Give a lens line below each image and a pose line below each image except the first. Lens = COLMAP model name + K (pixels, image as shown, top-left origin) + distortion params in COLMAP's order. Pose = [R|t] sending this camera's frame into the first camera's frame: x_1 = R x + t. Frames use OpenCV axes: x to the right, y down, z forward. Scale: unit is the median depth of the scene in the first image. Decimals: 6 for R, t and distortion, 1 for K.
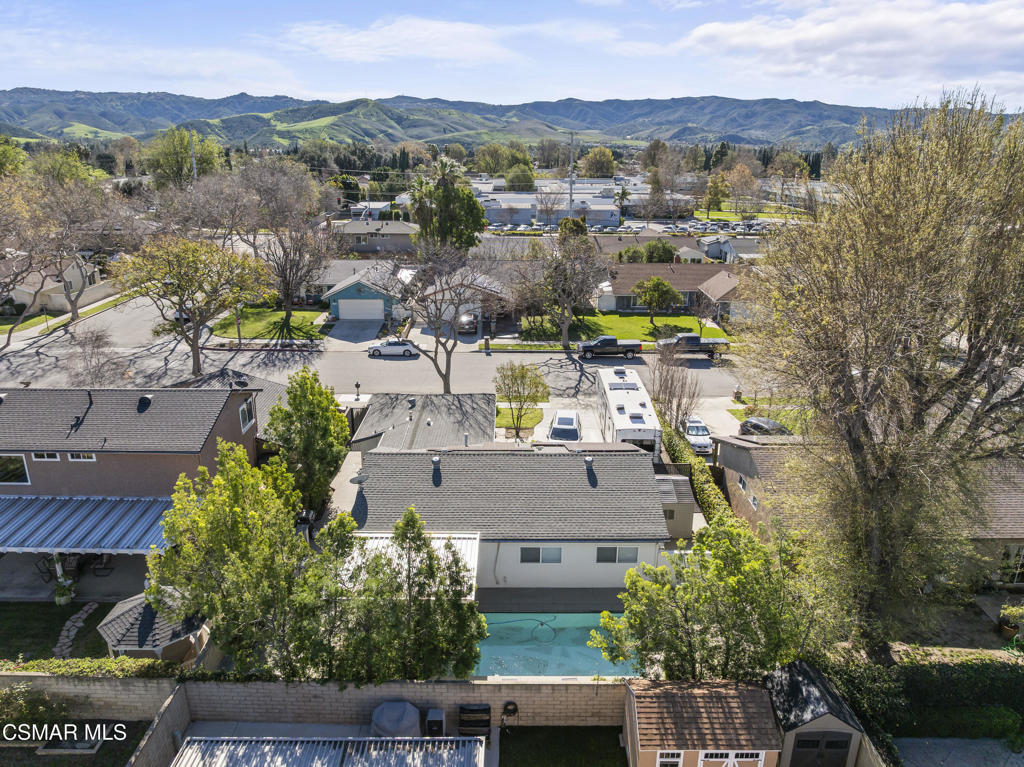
lens RADIAL K [[733.3, 0, 512.0], [0, 733.3, 383.5], [0, 0, 1]] dist [-0.004652, -0.055602]
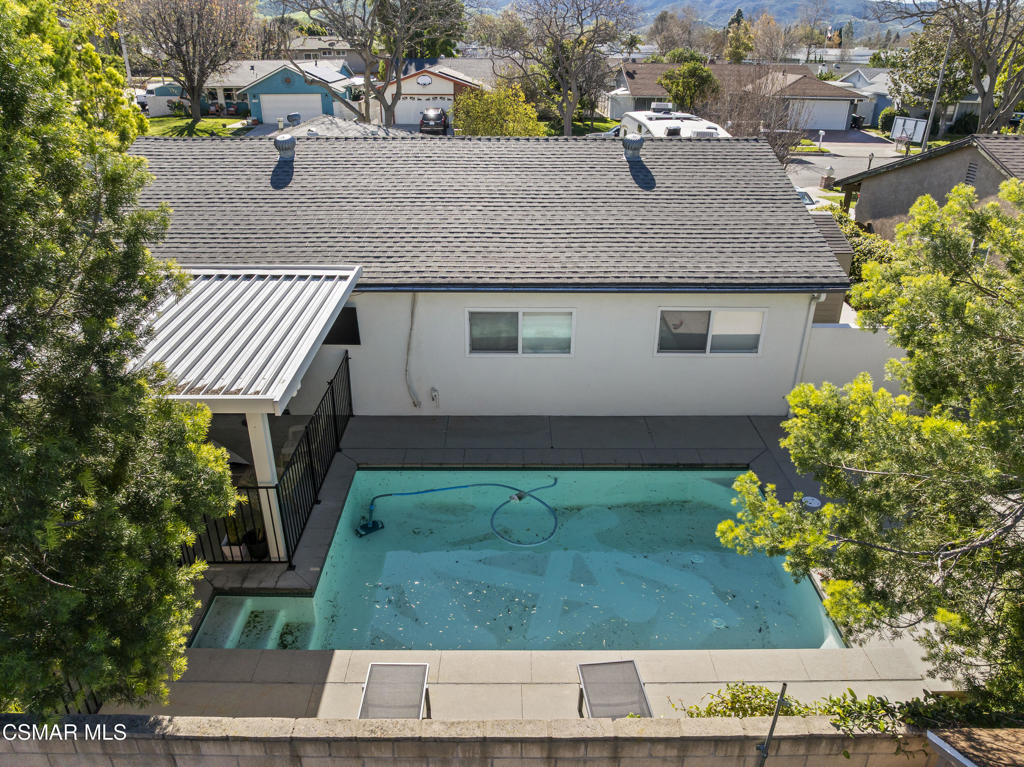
lens RADIAL K [[733.3, 0, 512.0], [0, 733.3, 383.5], [0, 0, 1]] dist [-0.004652, -0.055602]
pose [[0.999989, -0.003324, 0.003270, 0.033142], [0.002894, 0.992299, 0.123835, 0.211736], [-0.003656, -0.123824, 0.992297, 0.596941]]
